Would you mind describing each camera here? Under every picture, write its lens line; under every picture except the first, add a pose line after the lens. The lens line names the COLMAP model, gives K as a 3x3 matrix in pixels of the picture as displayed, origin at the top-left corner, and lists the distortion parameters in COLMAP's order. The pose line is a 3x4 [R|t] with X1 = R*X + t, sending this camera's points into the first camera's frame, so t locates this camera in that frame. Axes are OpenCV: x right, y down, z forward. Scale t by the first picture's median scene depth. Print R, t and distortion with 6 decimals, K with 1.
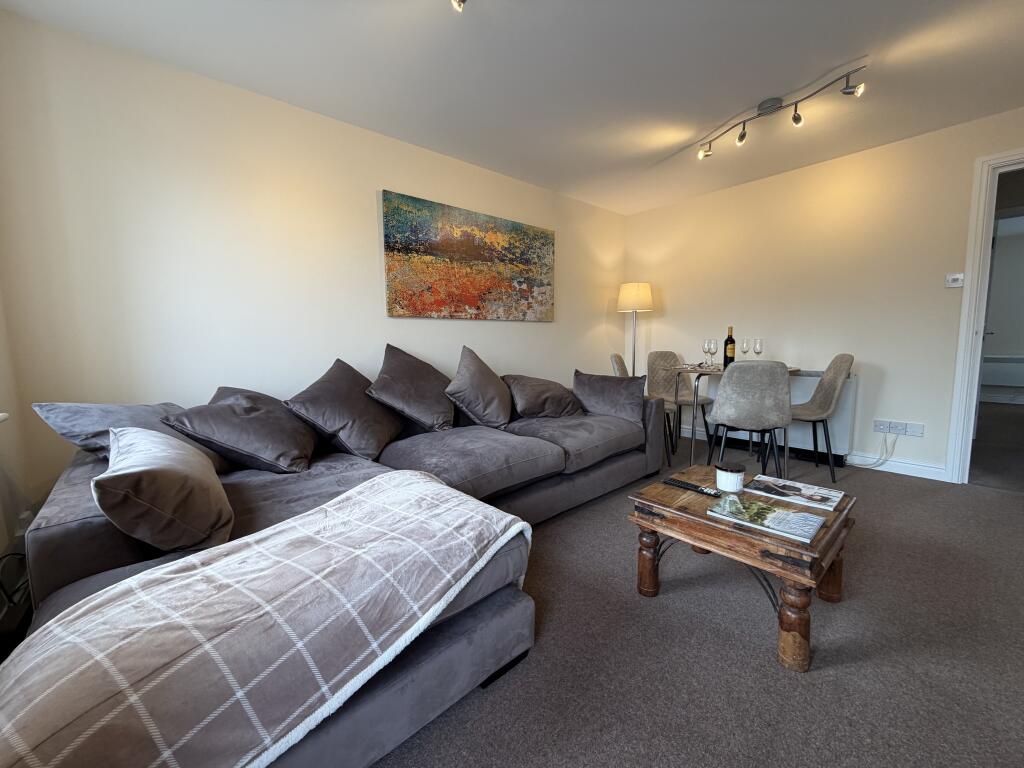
lens RADIAL K [[407.5, 0, 508.4], [0, 407.5, 384.4], [0, 0, 1]] dist [0.001468, 0.000370]
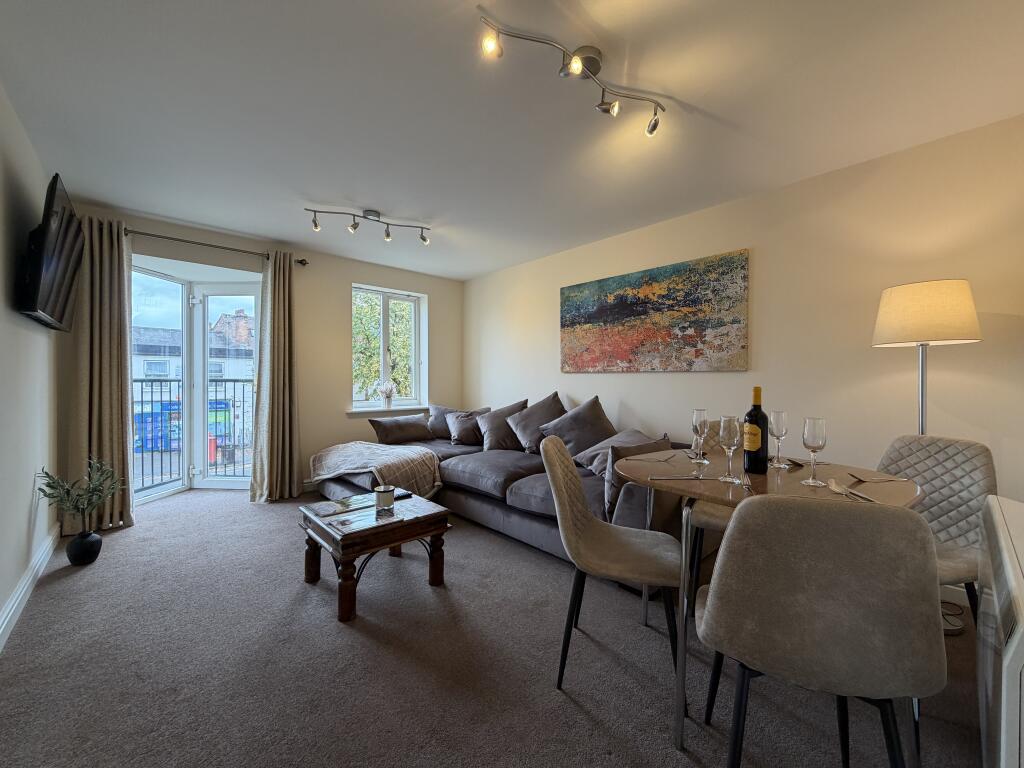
lens RADIAL K [[407.5, 0, 507.8], [0, 407.5, 384.3], [0, 0, 1]] dist [0.001468, 0.000370]
pose [[0.022277, 0.024006, -0.999464, 0.959217], [-0.112786, 0.993390, 0.021347, -0.114720], [0.993370, 0.112250, 0.024838, 0.663380]]
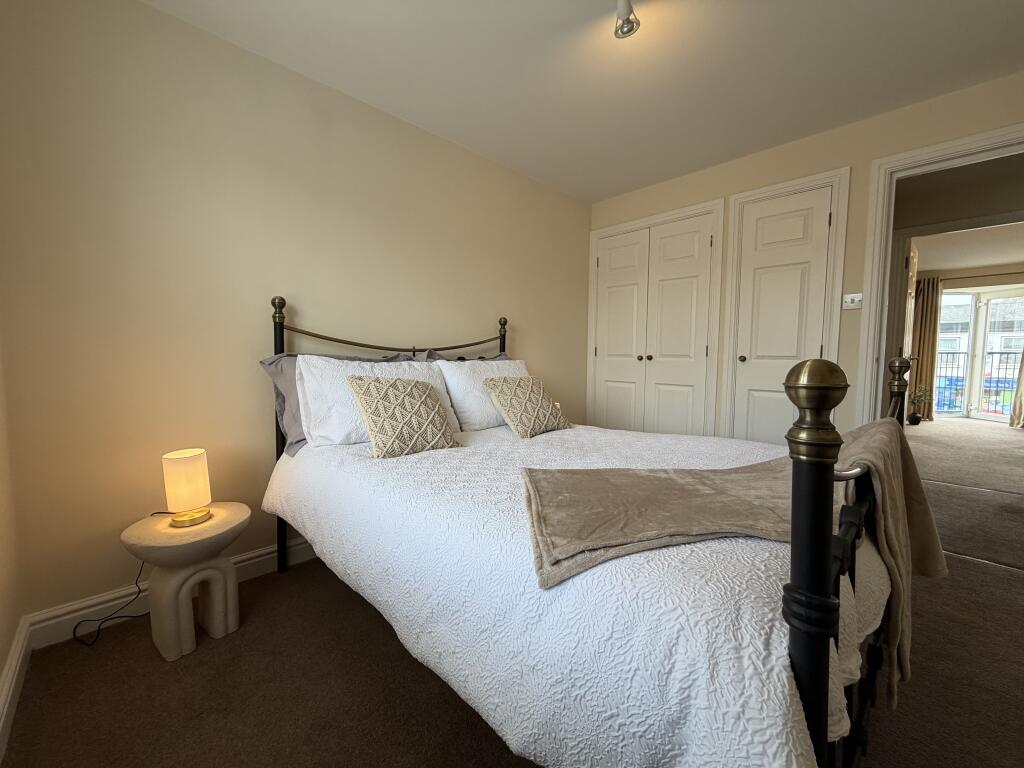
lens RADIAL K [[407.5, 0, 510.2], [0, 407.5, 384.0], [0, 0, 1]] dist [0.001468, 0.000370]
pose [[-0.997547, 0.018428, -0.067526, 1.610662], [0.005777, 0.983104, 0.182954, -0.174218], [0.069757, 0.182115, -0.980800, 1.178286]]
